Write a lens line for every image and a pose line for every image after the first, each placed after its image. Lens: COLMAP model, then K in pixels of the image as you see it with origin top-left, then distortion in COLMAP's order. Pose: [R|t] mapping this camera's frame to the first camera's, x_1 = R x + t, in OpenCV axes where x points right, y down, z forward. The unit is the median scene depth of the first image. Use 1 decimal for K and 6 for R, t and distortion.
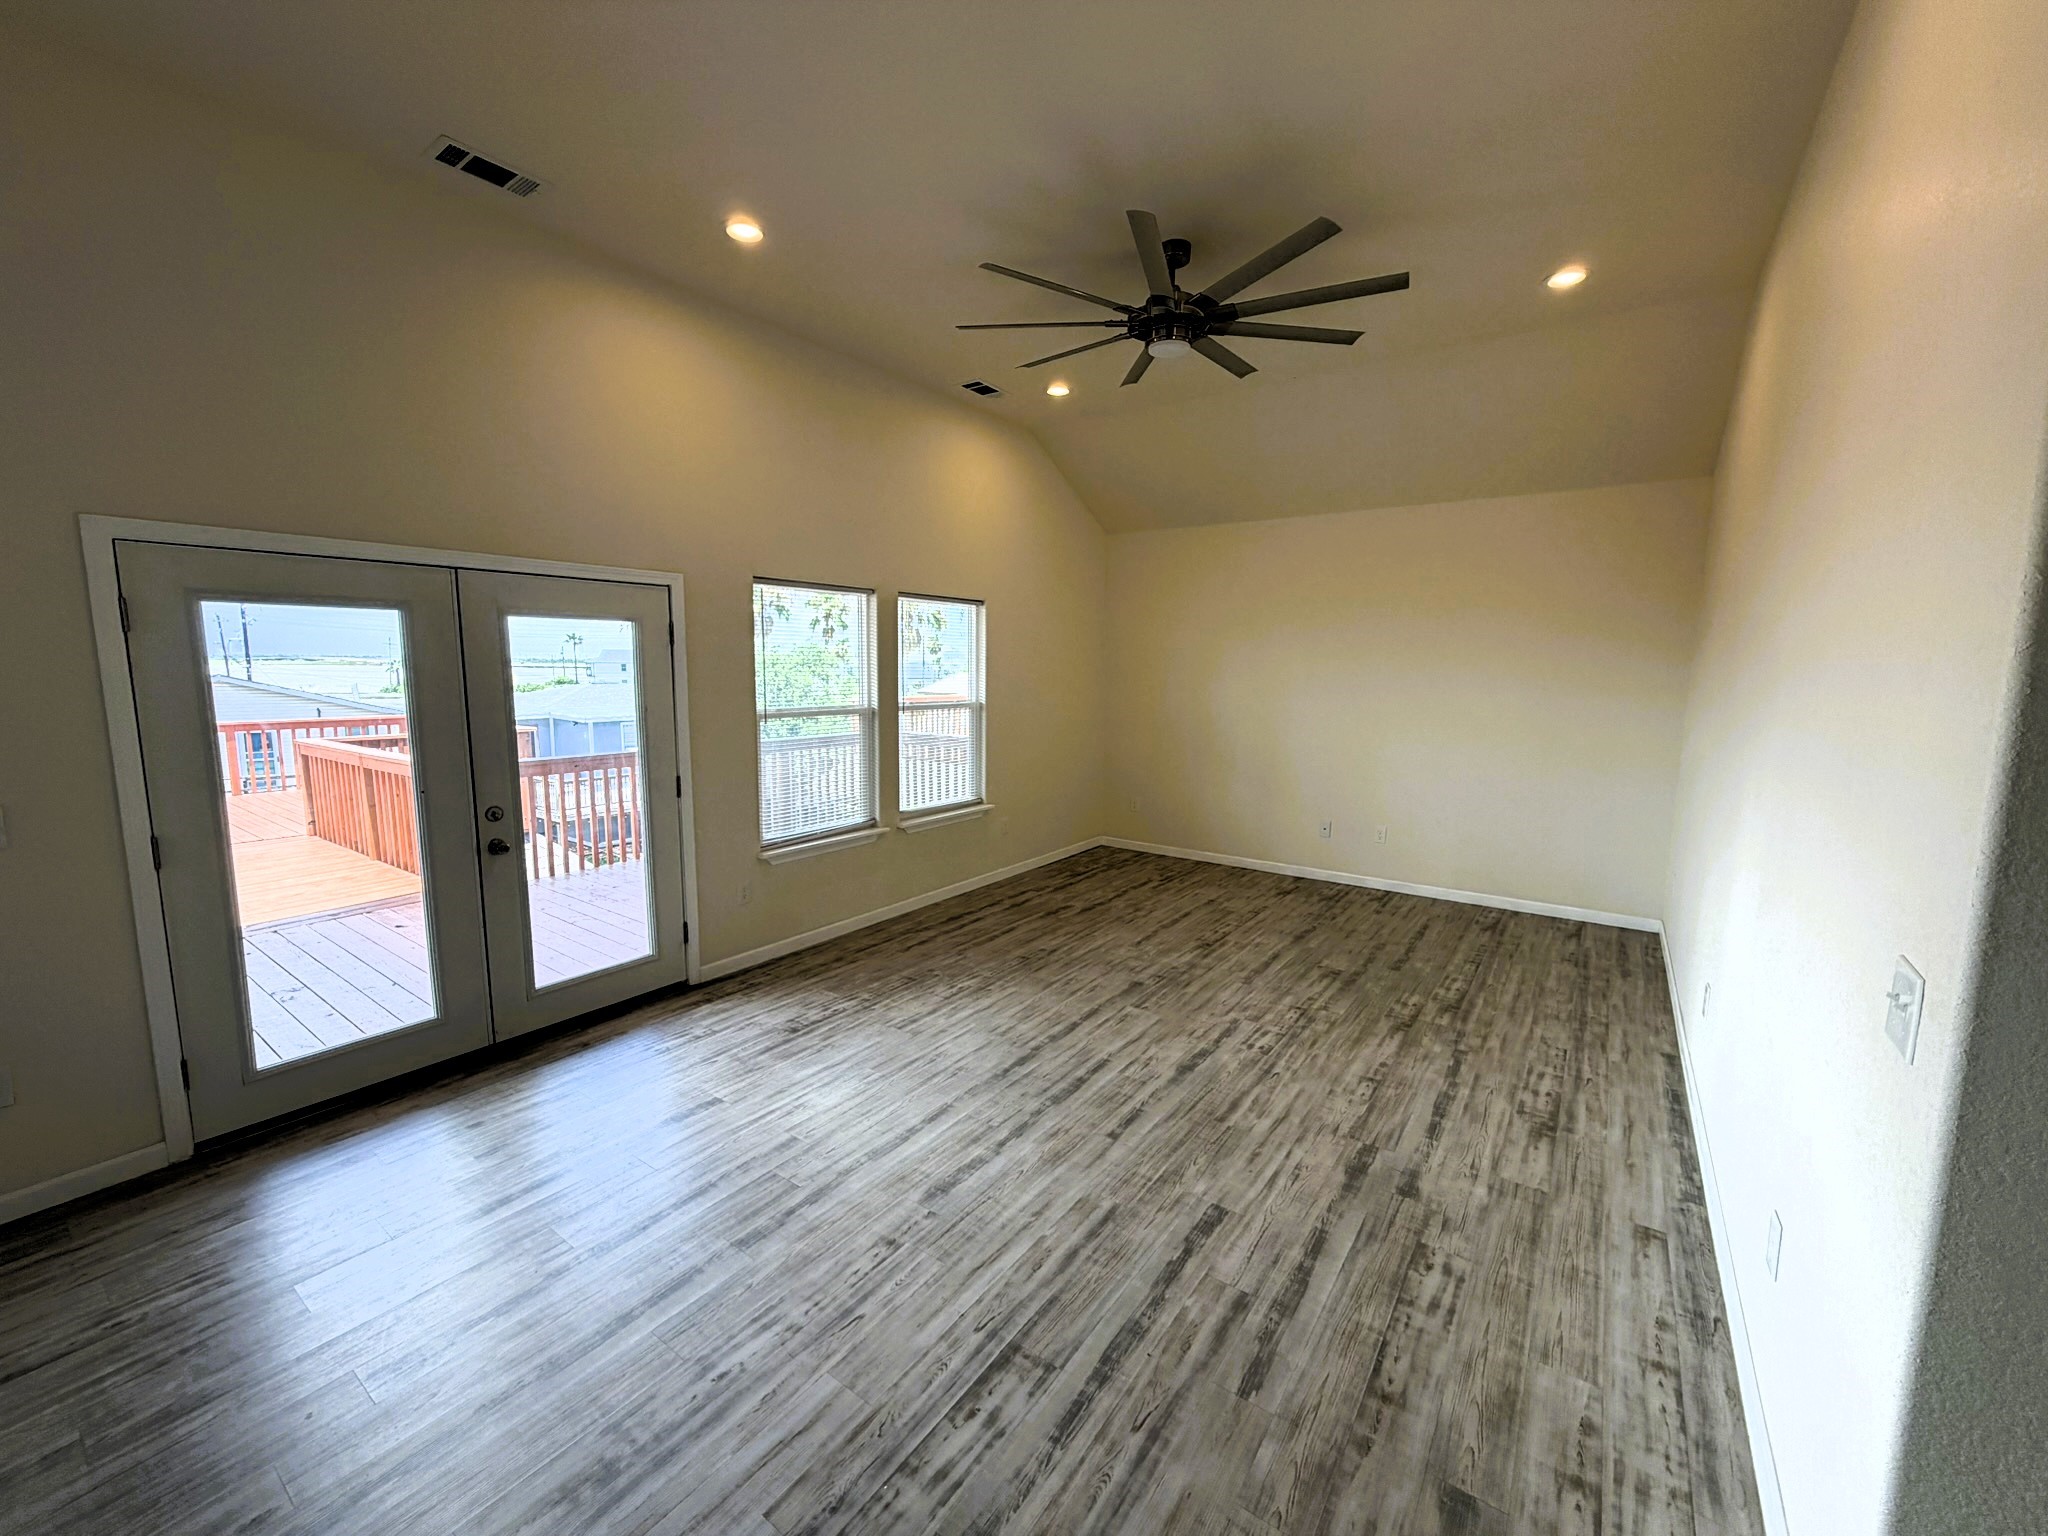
lens RADIAL K [[822.0, 0, 1024.0], [0, 822.0, 768.0], [0, 0, 1]] dist [-0.001961, -0.000946]
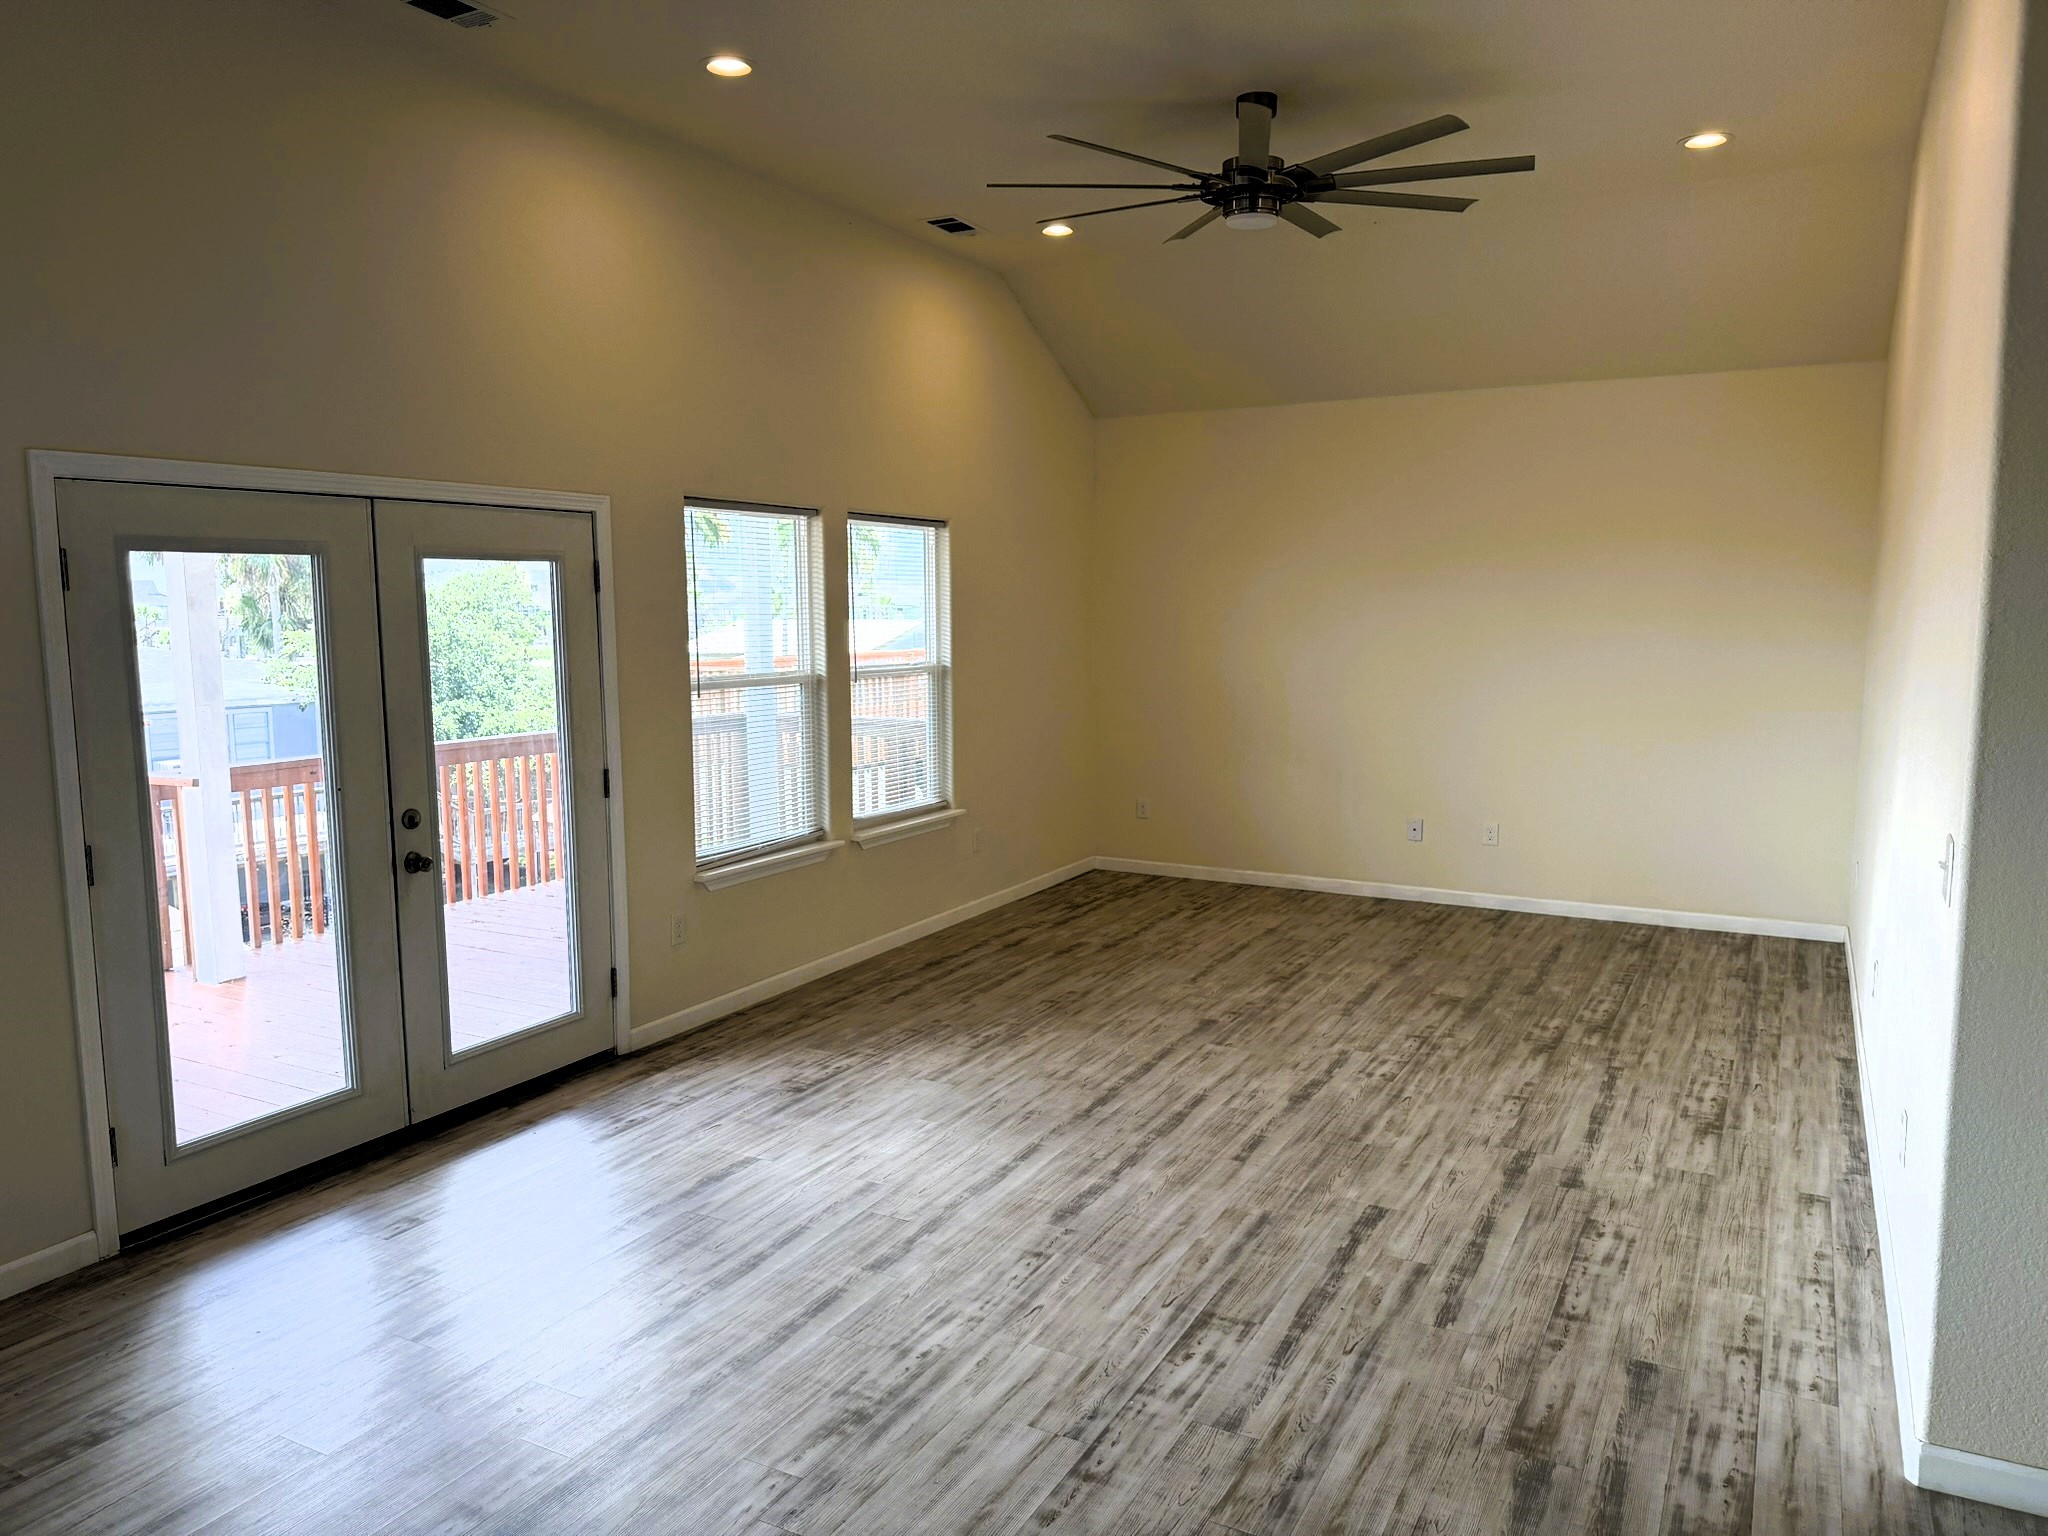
lens RADIAL K [[1440.5, 0, 1020.3], [0, 1440.5, 774.7], [0, 0, 1]] dist [0.094621, -0.133443]
pose [[0.991659, -0.026559, 0.126124, -0.257785], [0.026895, 0.999638, -0.000962, 0.031969], [-0.126053, 0.004346, 0.992014, -0.417081]]
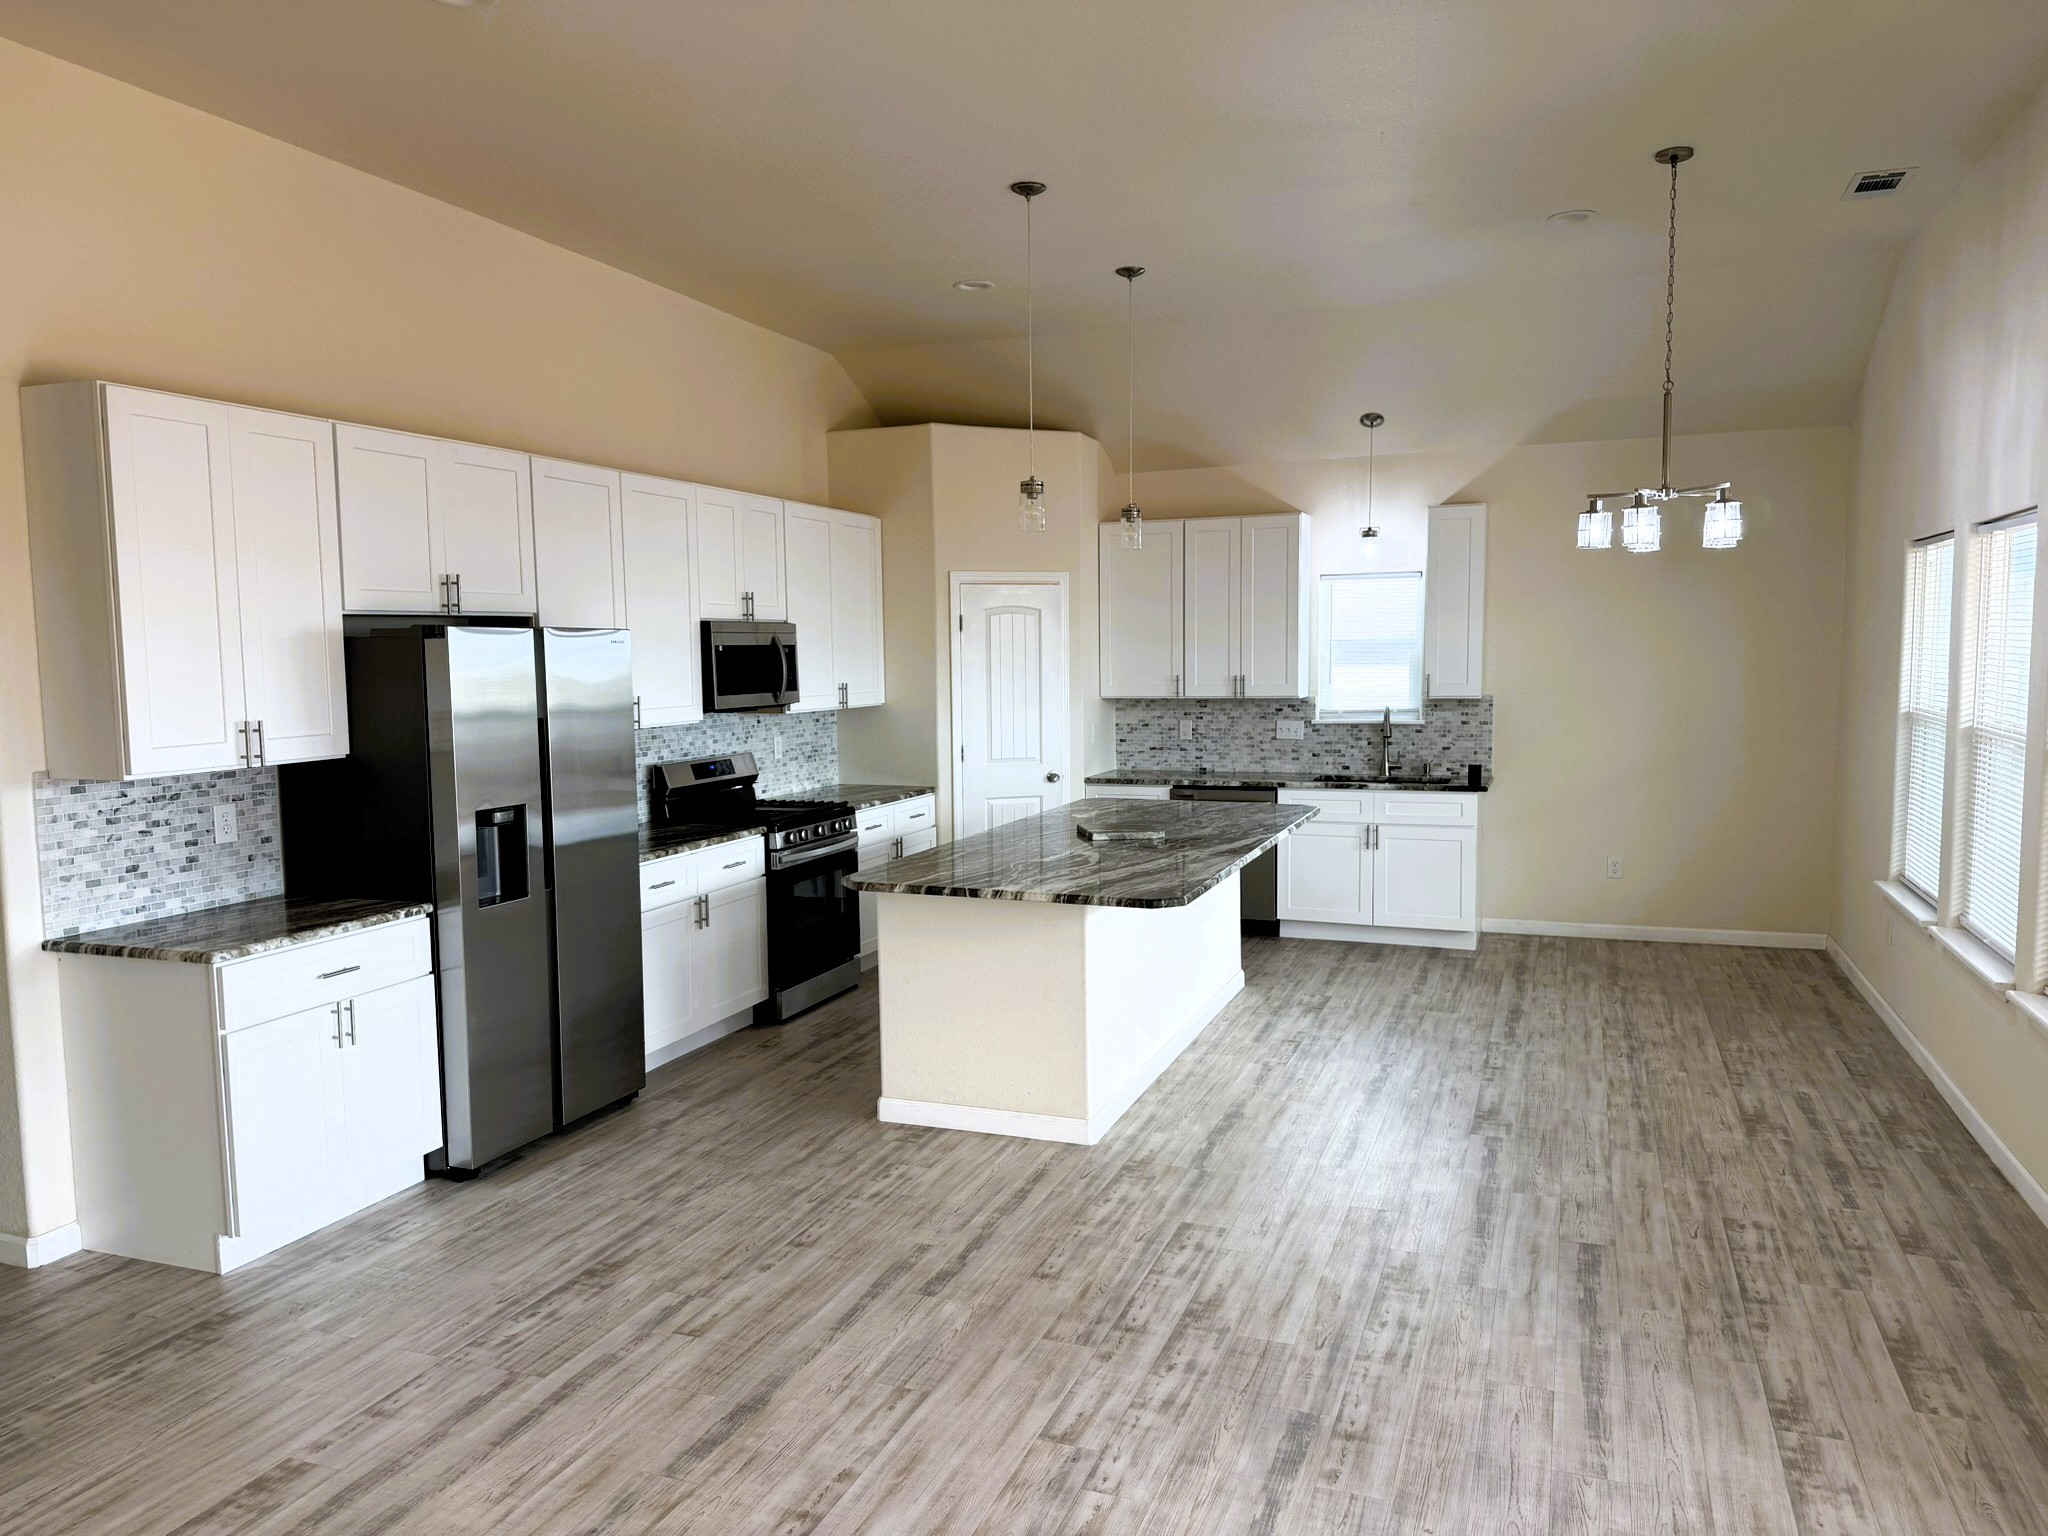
lens RADIAL K [[1439.7, 0, 1024.0], [0, 1439.7, 768.0], [0, 0, 1]] dist [0.036130, -0.039345]
pose [[-0.968170, 0.031810, -0.248266, -0.051022], [-0.020319, 0.978629, 0.204629, -0.179712], [0.249469, 0.203160, -0.946832, 1.168754]]
